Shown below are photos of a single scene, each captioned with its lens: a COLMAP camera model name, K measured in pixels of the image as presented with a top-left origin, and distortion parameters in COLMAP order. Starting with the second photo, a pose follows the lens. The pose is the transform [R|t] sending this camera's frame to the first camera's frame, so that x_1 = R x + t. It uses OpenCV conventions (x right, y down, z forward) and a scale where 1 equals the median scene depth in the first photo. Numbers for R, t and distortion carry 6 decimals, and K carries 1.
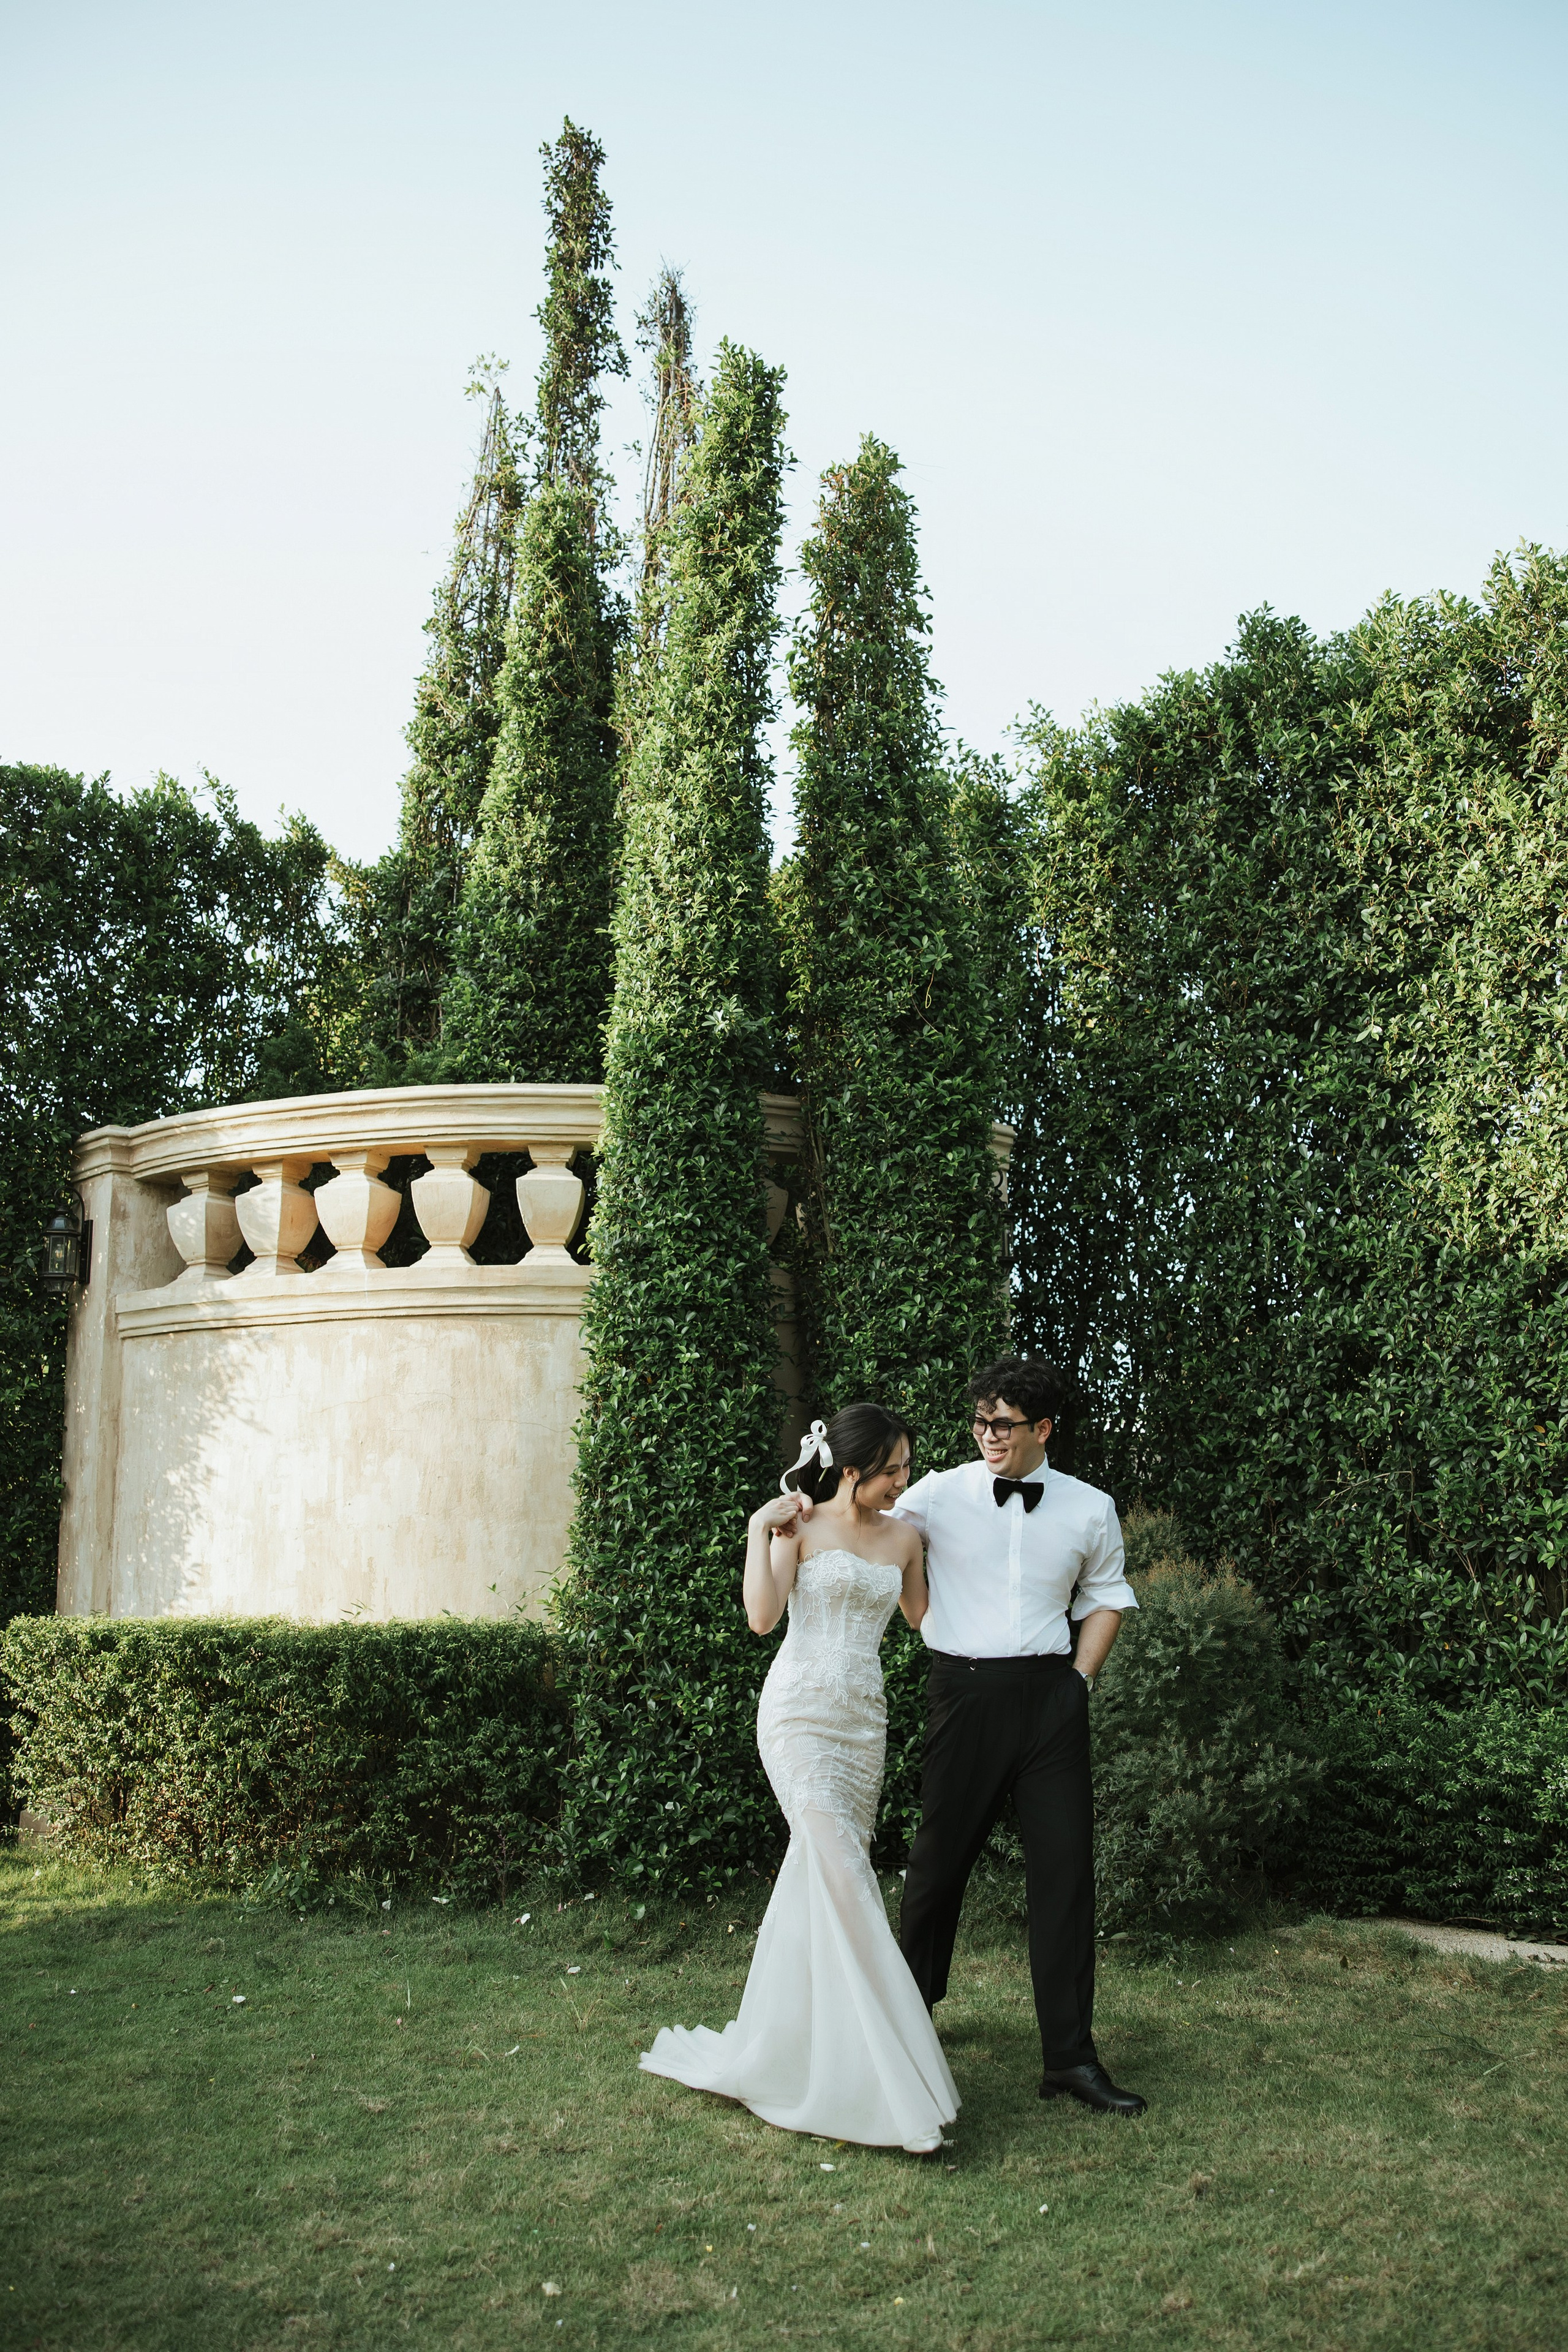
lens RADIAL K [[1981.0, 0, 824.2], [0, 1981.0, 1177.9], [0, 0, 1]] dist [-0.112723, 0.123949]
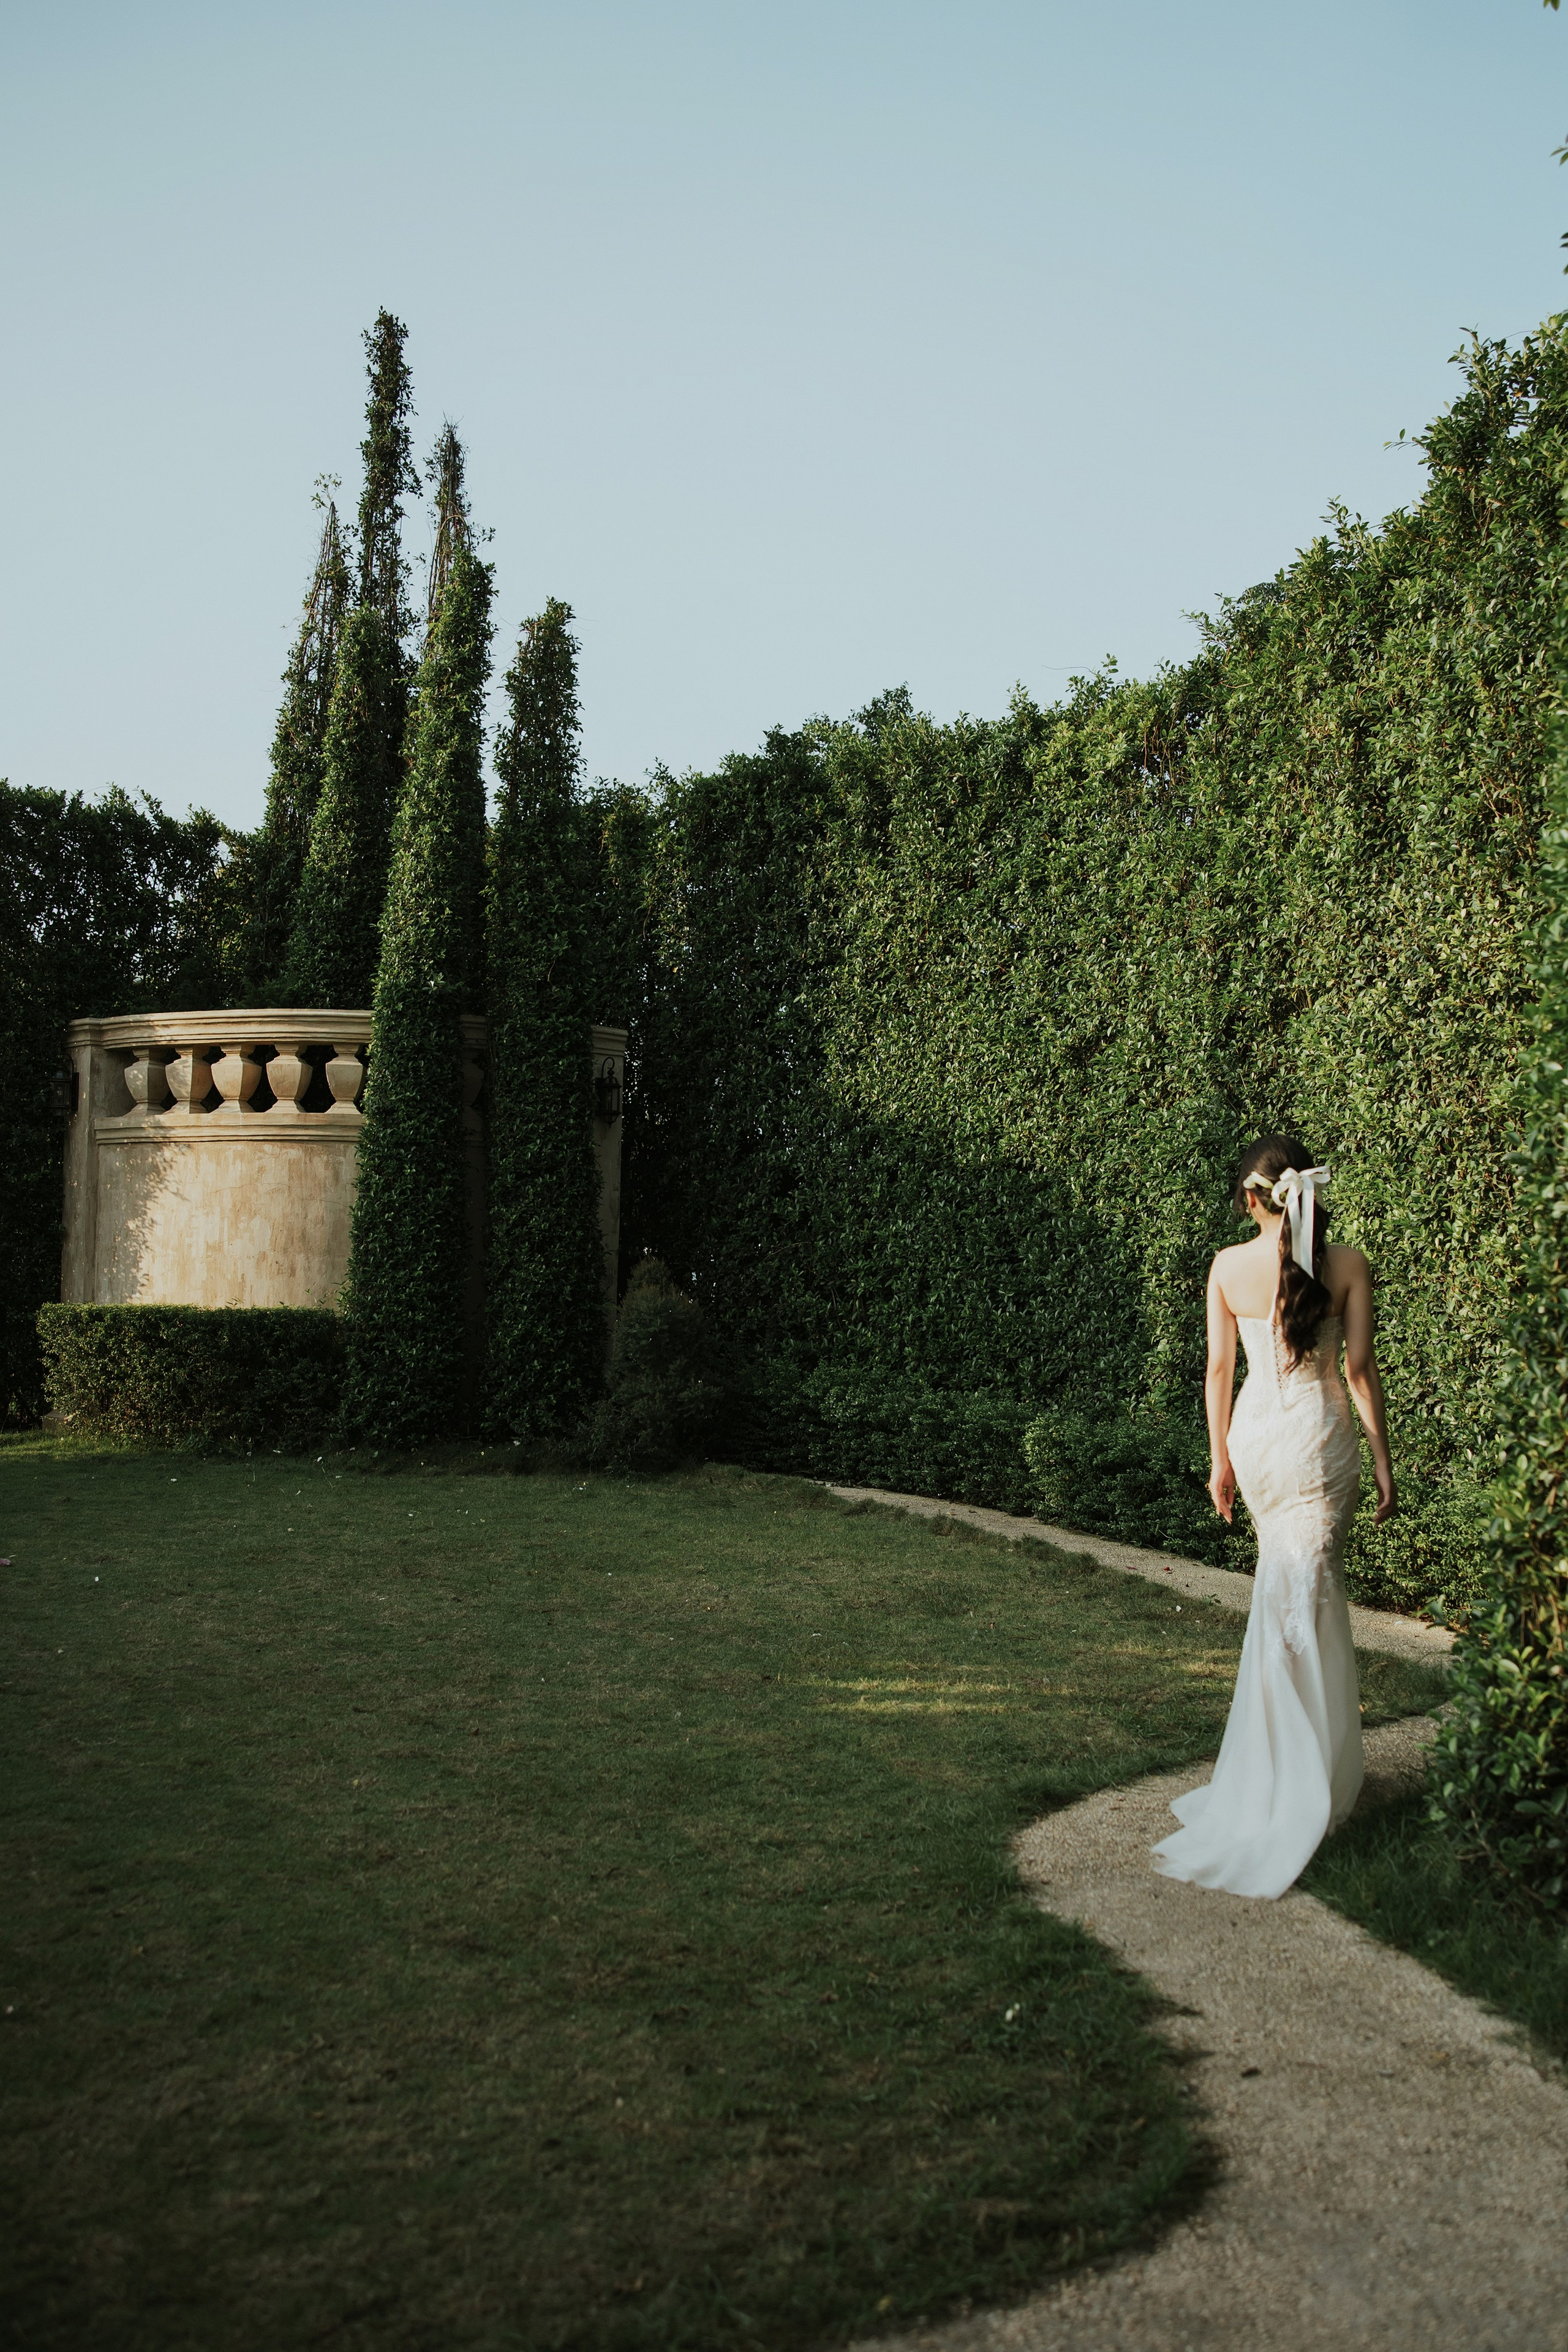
lens RADIAL K [[2027.1, 0, 784.0], [0, 2027.1, 1176.0], [0, 0, 1]] dist [-0.109144, 0.141482]
pose [[0.999493, 0.025659, 0.018847, 0.218898], [-0.027896, 0.991120, 0.130012, -0.143522], [-0.015343, -0.130472, 0.991333, -0.793255]]
